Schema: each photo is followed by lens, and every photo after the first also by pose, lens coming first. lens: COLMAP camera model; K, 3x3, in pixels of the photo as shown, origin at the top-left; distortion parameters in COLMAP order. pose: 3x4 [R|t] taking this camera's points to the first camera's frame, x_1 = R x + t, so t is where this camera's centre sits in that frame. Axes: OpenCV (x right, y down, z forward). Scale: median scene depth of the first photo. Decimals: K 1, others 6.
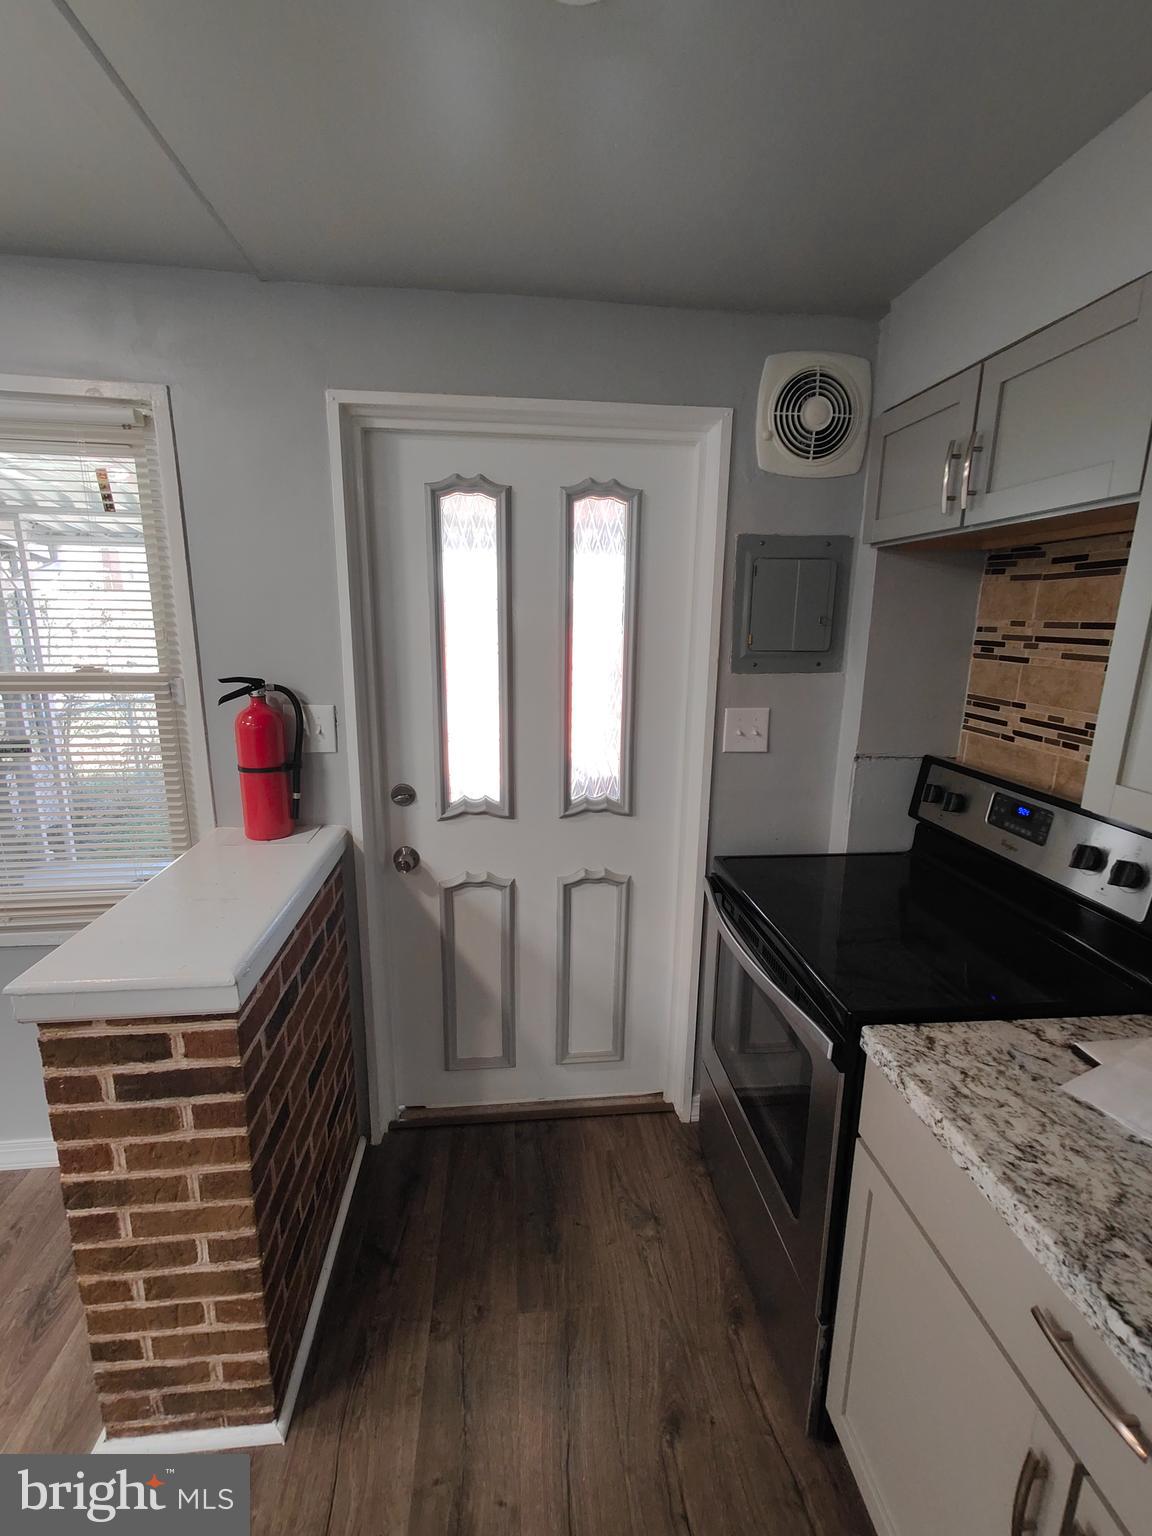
lens RADIAL K [[678.3, 0, 581.6], [0, 678.3, 768.8], [0, 0, 1]] dist [0.019293, -0.006032]
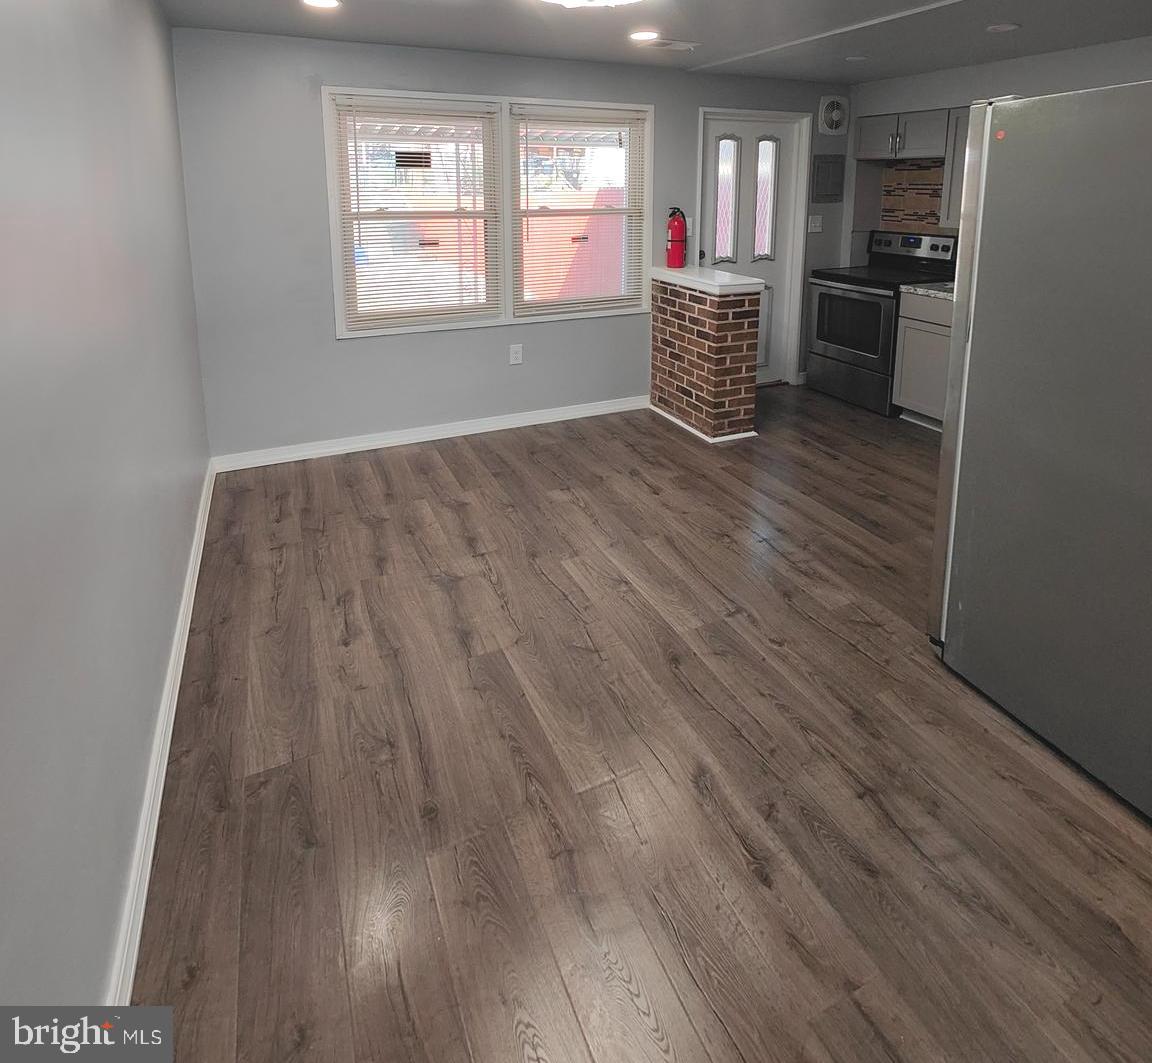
lens RADIAL K [[682.6, 0, 577.8], [0, 682.6, 294.4], [0, 0, 1]] dist [0.003457, 0.000425]
pose [[0.949457, -0.063976, 0.307309, -1.777968], [0.080978, 0.995793, -0.042882, 0.308823], [-0.303273, 0.065599, 0.950643, -1.512473]]
